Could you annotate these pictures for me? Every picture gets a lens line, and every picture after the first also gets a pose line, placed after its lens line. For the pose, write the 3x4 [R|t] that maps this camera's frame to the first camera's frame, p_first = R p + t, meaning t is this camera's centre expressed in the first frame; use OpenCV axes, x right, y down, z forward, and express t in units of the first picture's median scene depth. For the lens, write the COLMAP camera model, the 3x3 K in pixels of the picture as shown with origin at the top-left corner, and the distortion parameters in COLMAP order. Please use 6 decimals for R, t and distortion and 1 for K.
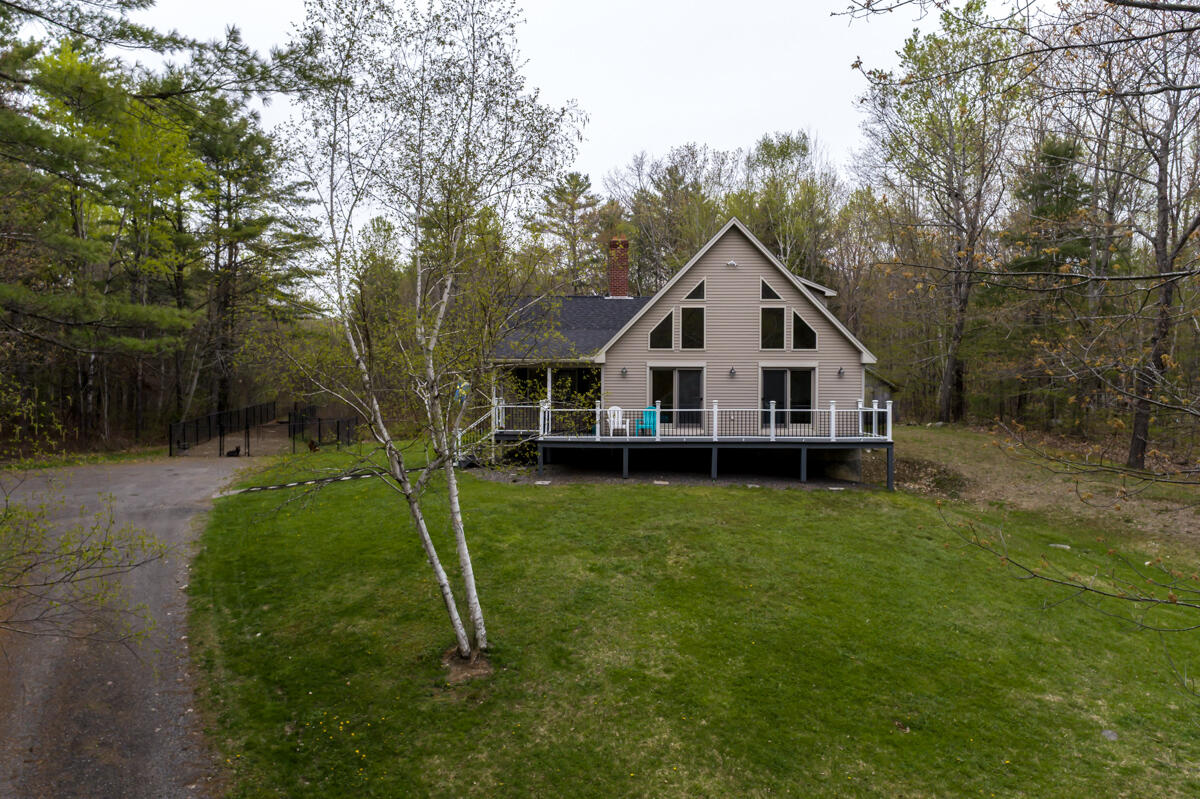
lens RADIAL K [[821.2, 0, 596.6], [0, 821.2, 395.9], [0, 0, 1]] dist [0.001427, 0.009220]
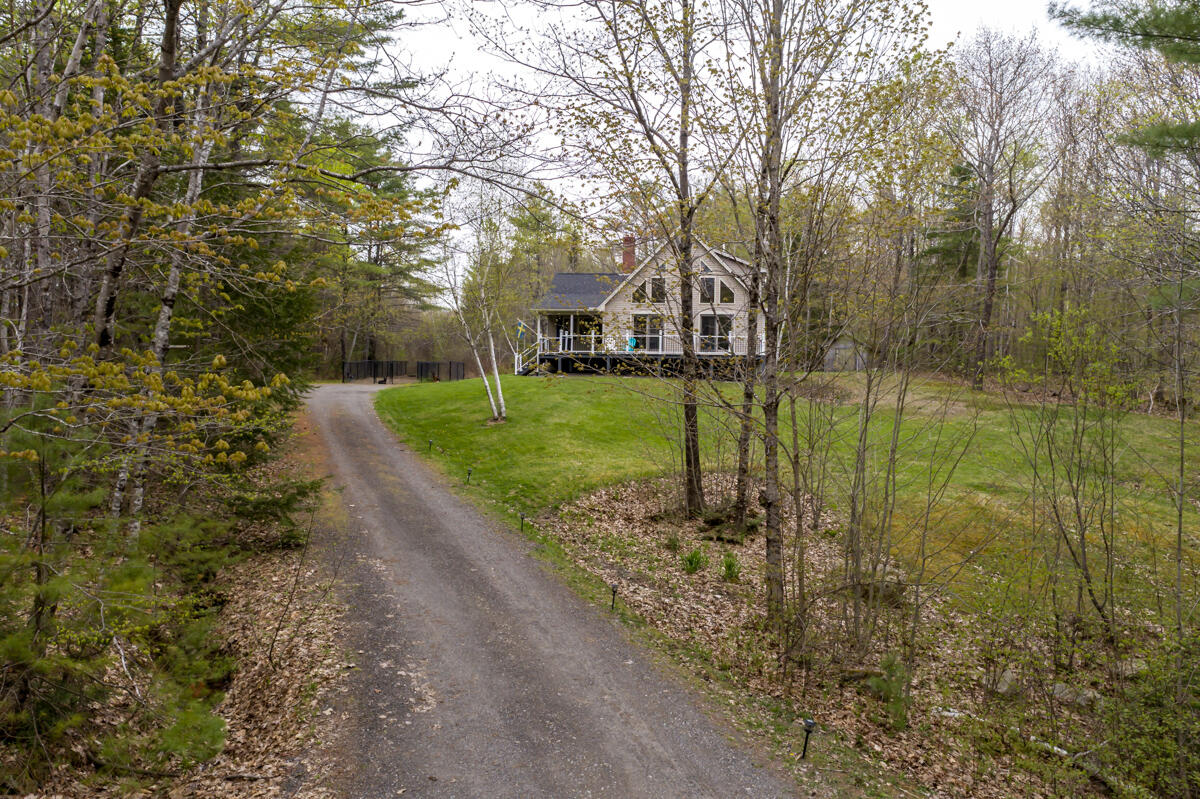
lens RADIAL K [[821.2, 0, 596.6], [0, 821.2, 395.9], [0, 0, 1]] dist [0.001427, 0.009220]
pose [[0.990490, 0.015325, -0.136729, 0.222385], [-0.014644, 0.999875, 0.005985, 0.119551], [0.136804, -0.003926, 0.990590, -0.639125]]
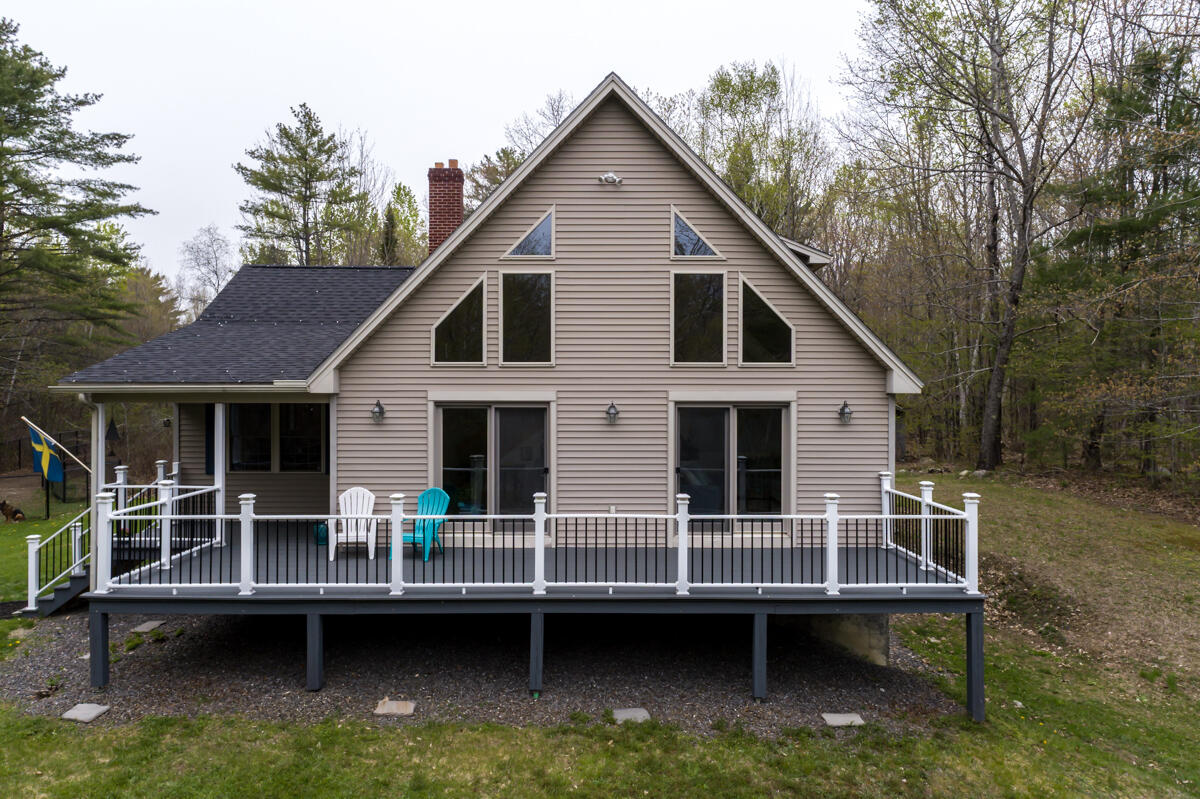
lens RADIAL K [[812.2, 0, 596.2], [0, 812.2, 396.1], [0, 0, 1]] dist [-0.001505, 0.003414]
pose [[0.999790, -0.002555, 0.020313, 0.146764], [0.002732, 0.999958, -0.008709, -0.034332], [-0.020290, 0.008762, 0.999756, 0.540417]]
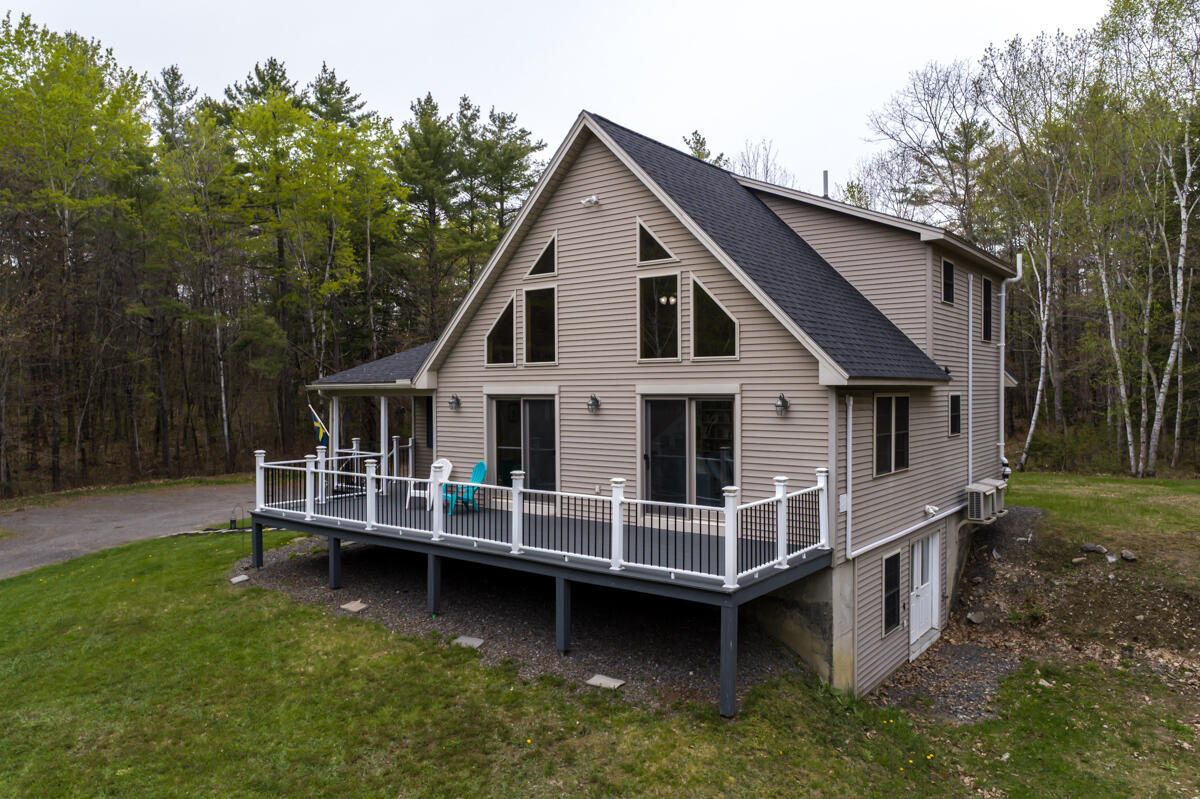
lens RADIAL K [[812.2, 0, 596.2], [0, 812.2, 396.1], [0, 0, 1]] dist [-0.001505, 0.003414]
pose [[0.802993, -0.003102, -0.595981, 0.479209], [0.001900, 0.999995, -0.002644, -0.032795], [0.595986, 0.000991, 0.802994, 0.575411]]
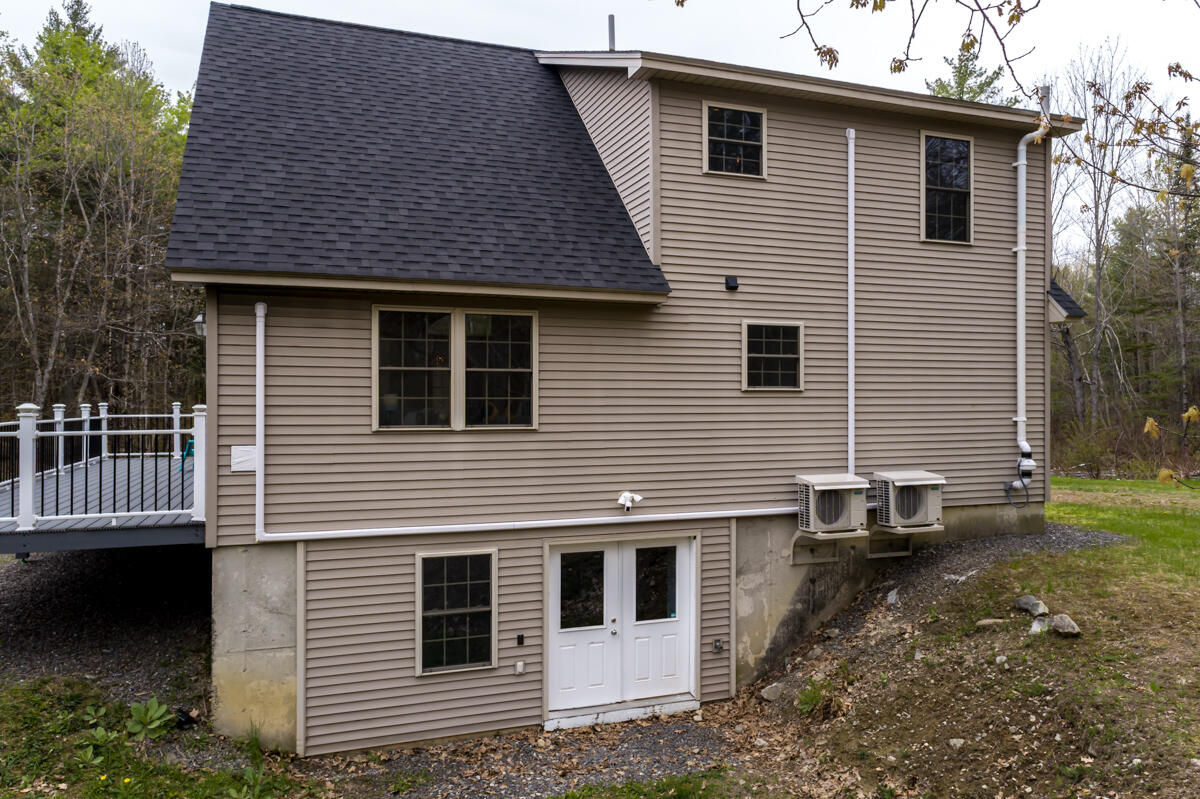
lens RADIAL K [[821.2, 0, 596.6], [0, 821.2, 395.9], [0, 0, 1]] dist [0.001427, 0.009220]
pose [[0.368583, -0.009433, -0.929547, 0.651447], [-0.005518, 0.999909, -0.012334, 0.002732], [0.929578, 0.009675, 0.368497, 1.002420]]
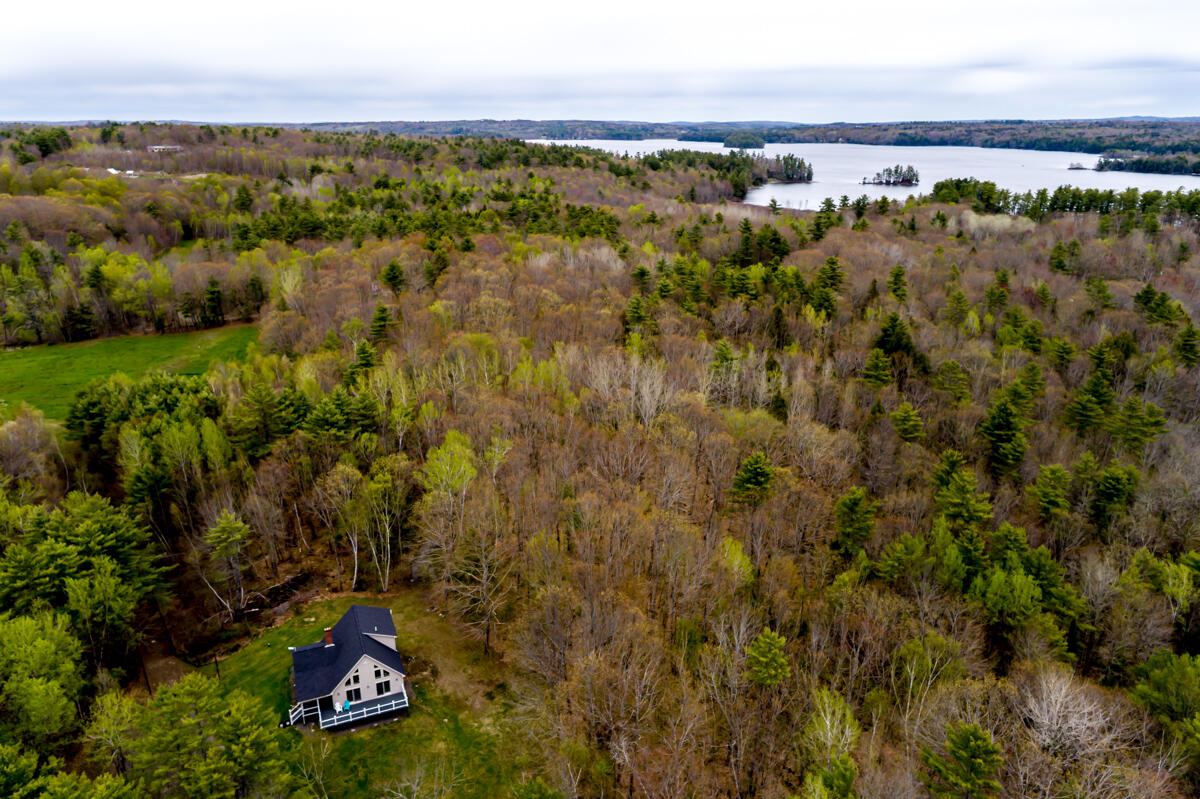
lens RADIAL K [[821.2, 0, 596.6], [0, 821.2, 395.9], [0, 0, 1]] dist [0.001427, 0.009220]
pose [[0.916673, -0.134394, 0.376362, -0.114770], [0.012228, 0.950750, 0.309717, -2.461708], [-0.399450, -0.279307, 0.873171, -2.353738]]
